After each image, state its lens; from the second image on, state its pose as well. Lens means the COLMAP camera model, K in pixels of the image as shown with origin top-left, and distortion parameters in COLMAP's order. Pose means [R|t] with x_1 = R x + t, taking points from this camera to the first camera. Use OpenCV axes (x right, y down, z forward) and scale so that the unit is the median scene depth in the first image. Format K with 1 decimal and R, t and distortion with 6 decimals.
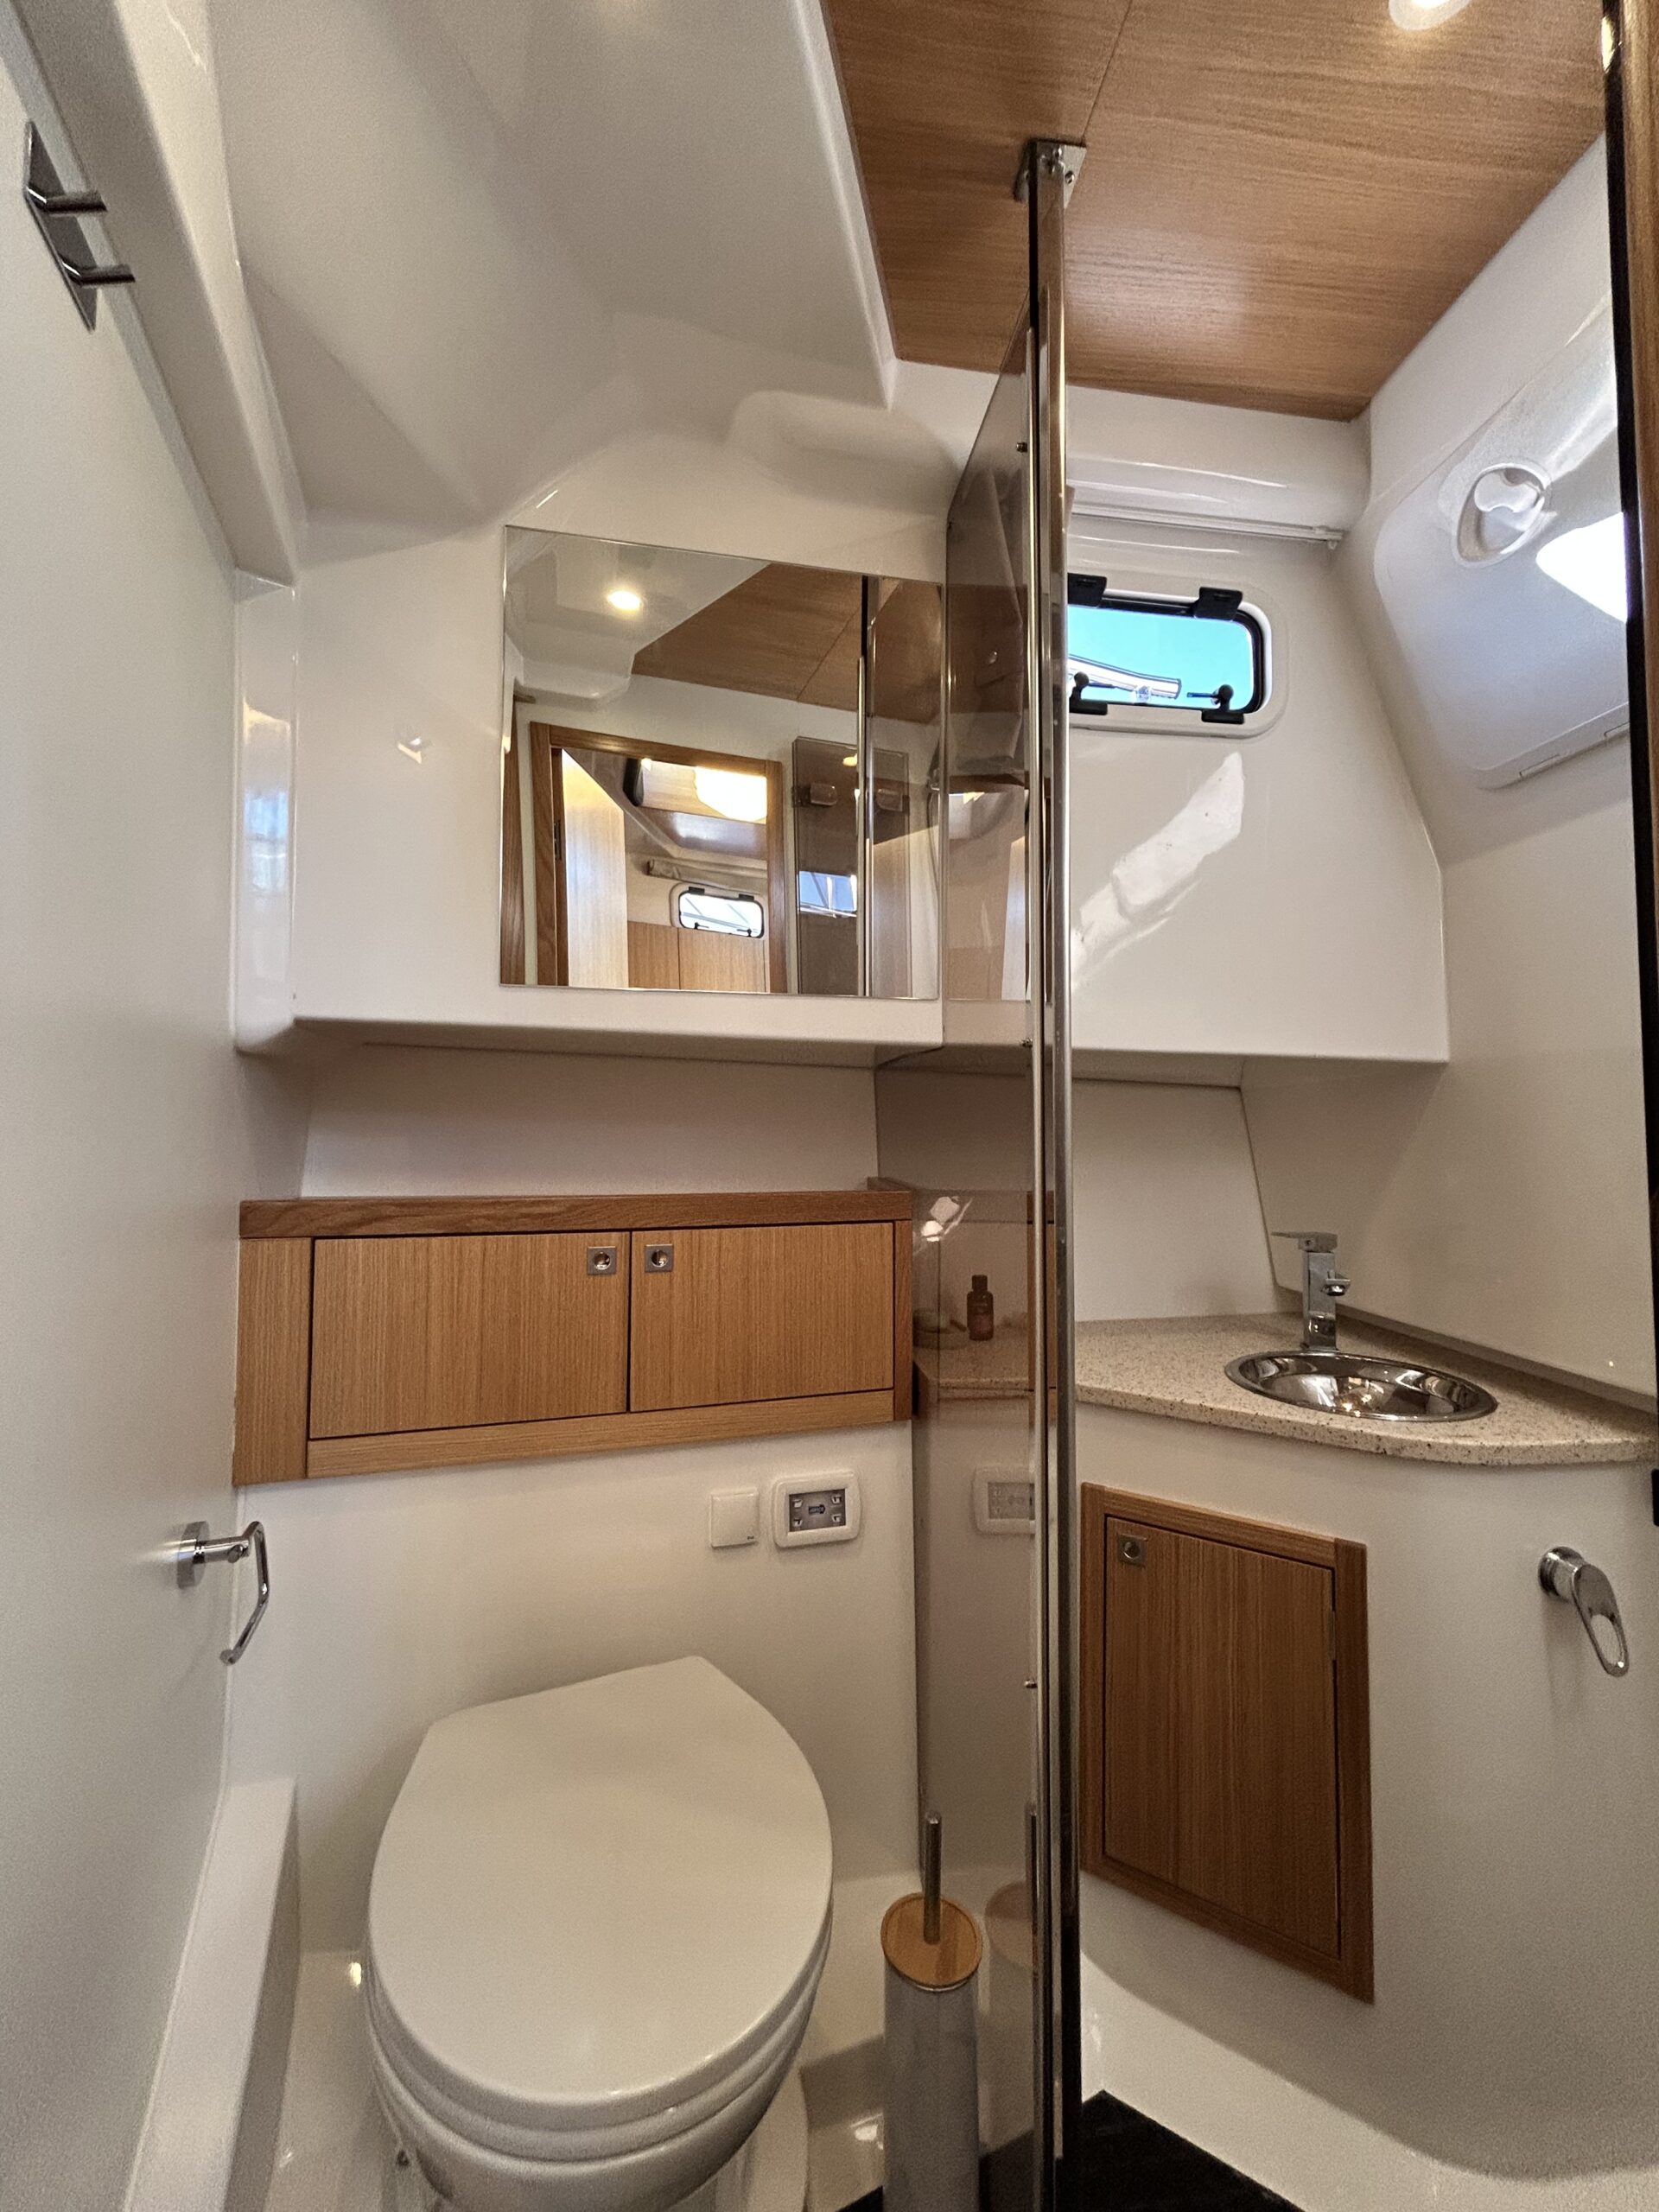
lens RADIAL K [[908.2, 0, 829.6], [0, 908.2, 1100.3], [0, 0, 1]] dist [-0.002251, -0.000549]
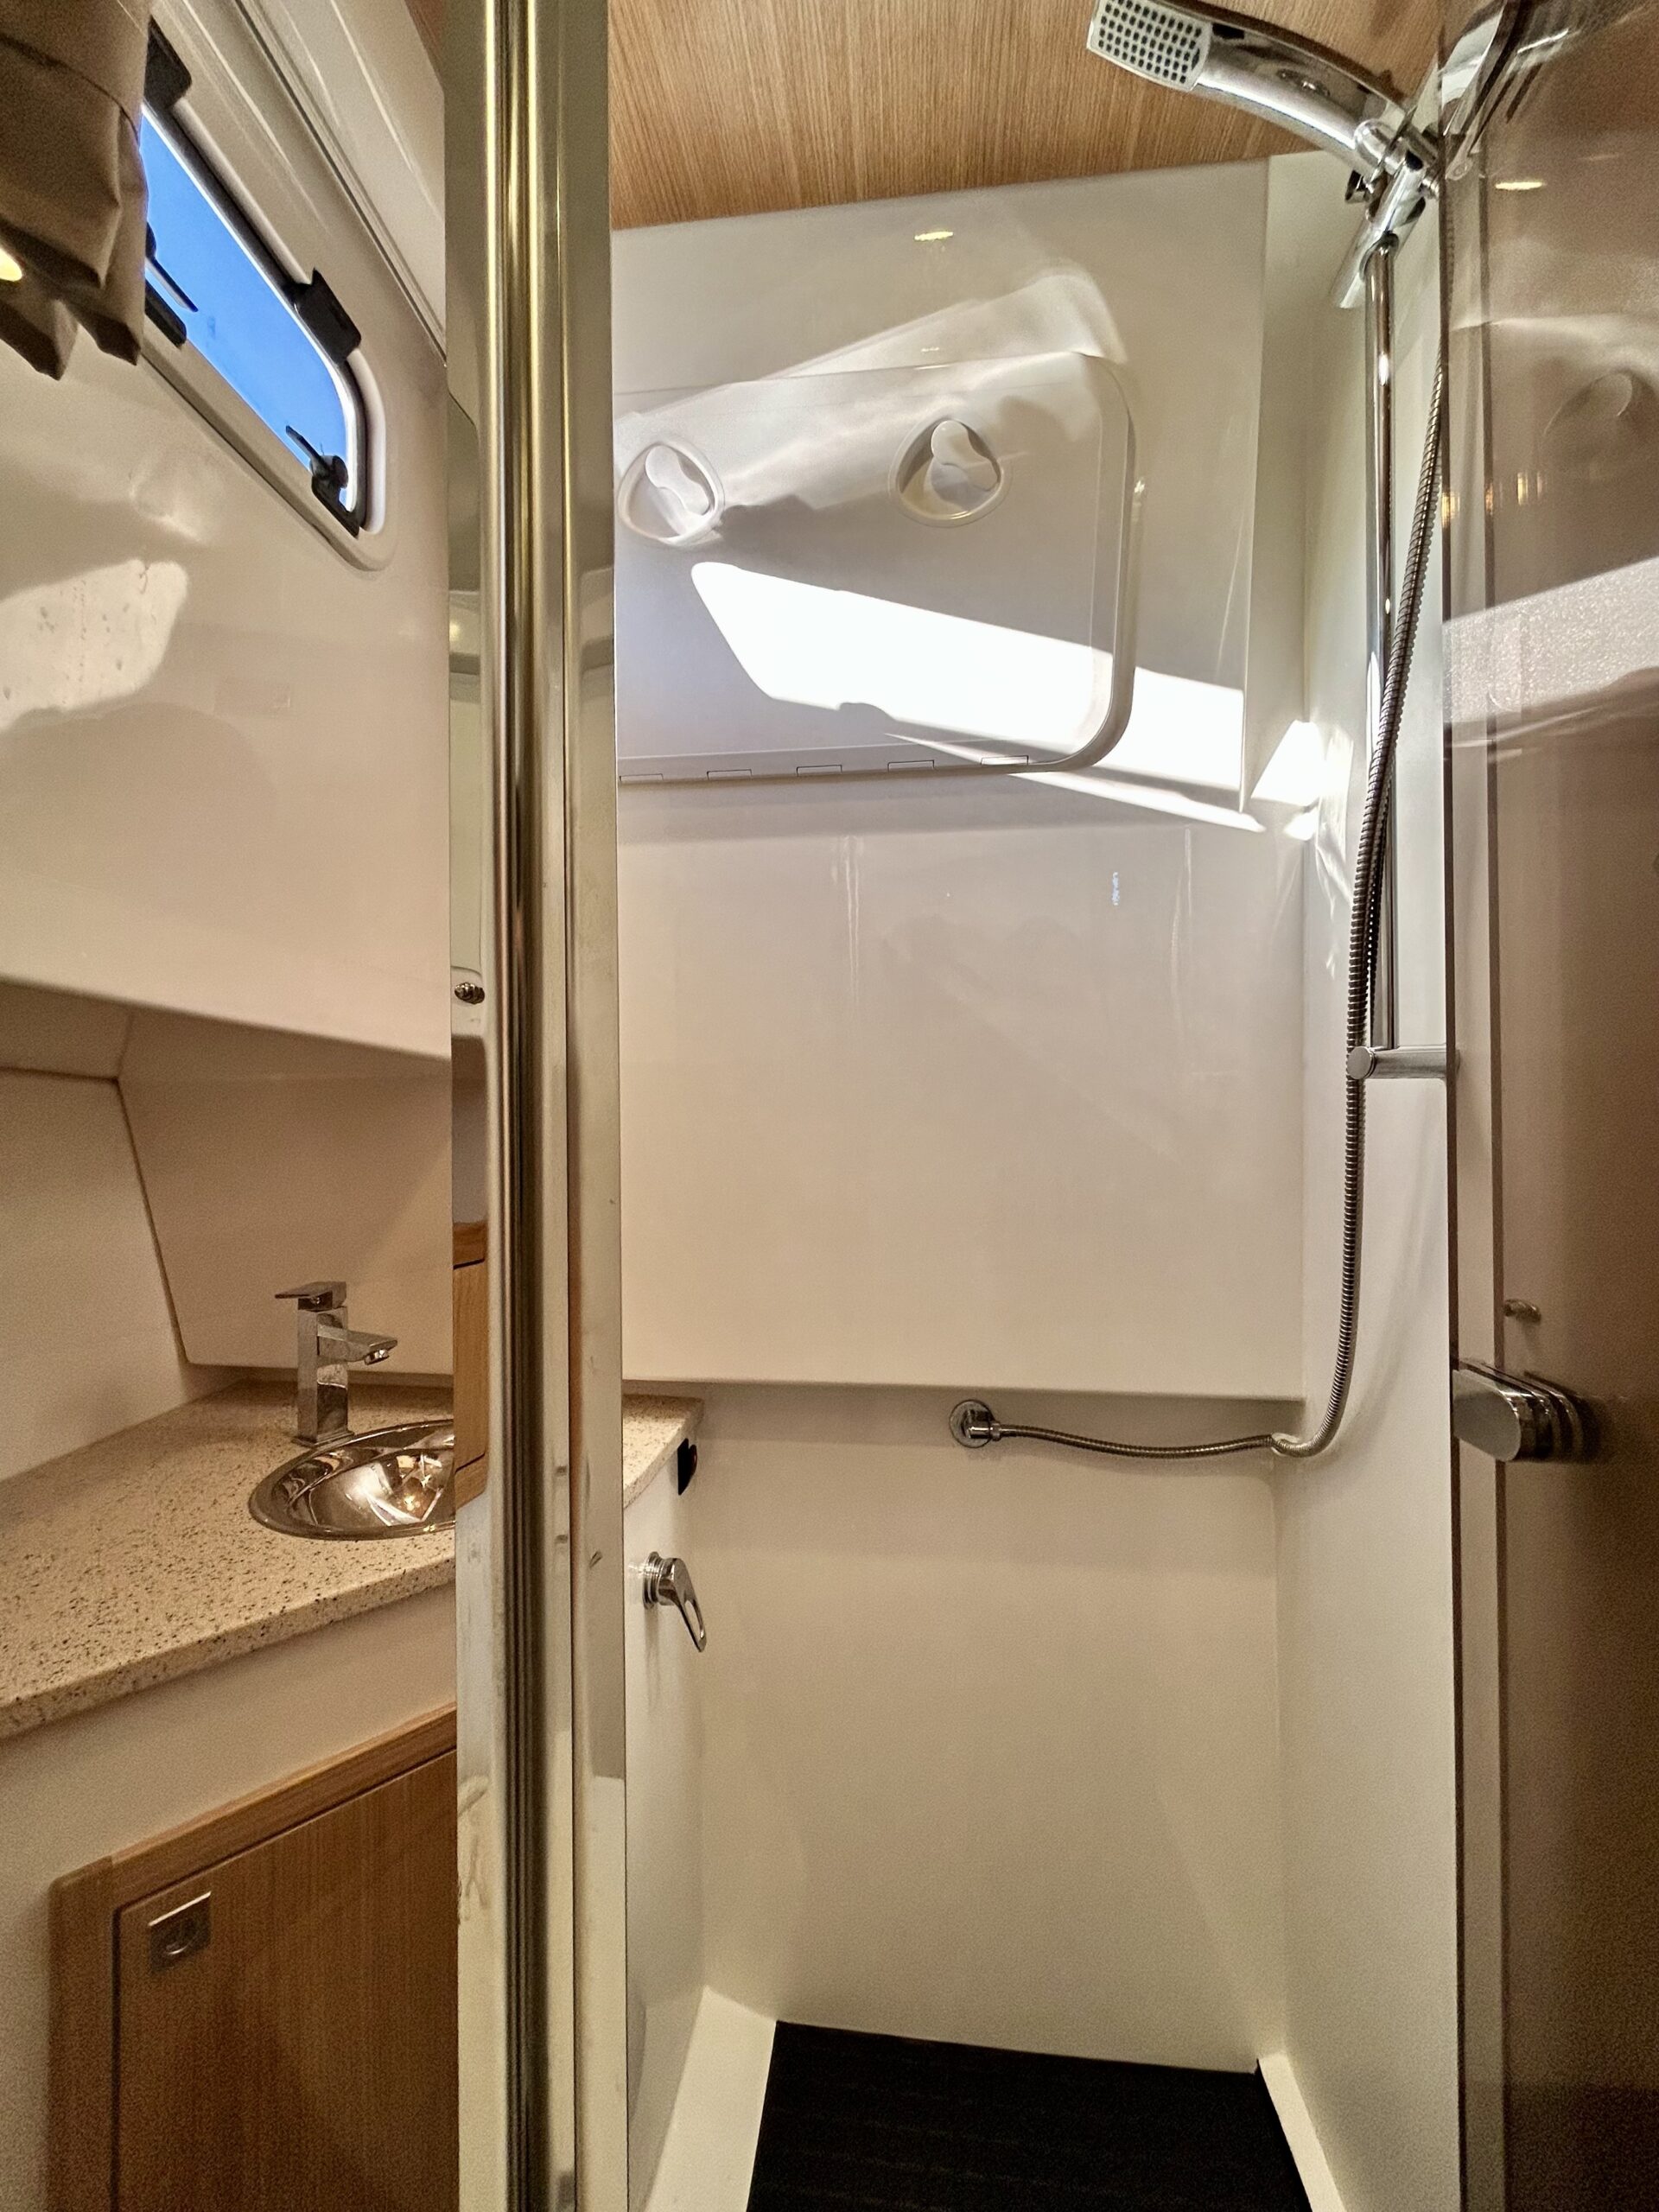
lens RADIAL K [[882.3, 0, 824.3], [0, 882.3, 1122.4], [0, 0, 1]] dist [-0.000309, -0.000686]
pose [[0.194996, -0.000388, 0.980804, -0.105725], [-0.032156, 0.999460, 0.006788, -0.005067], [-0.980277, -0.032862, 0.194878, 0.518944]]
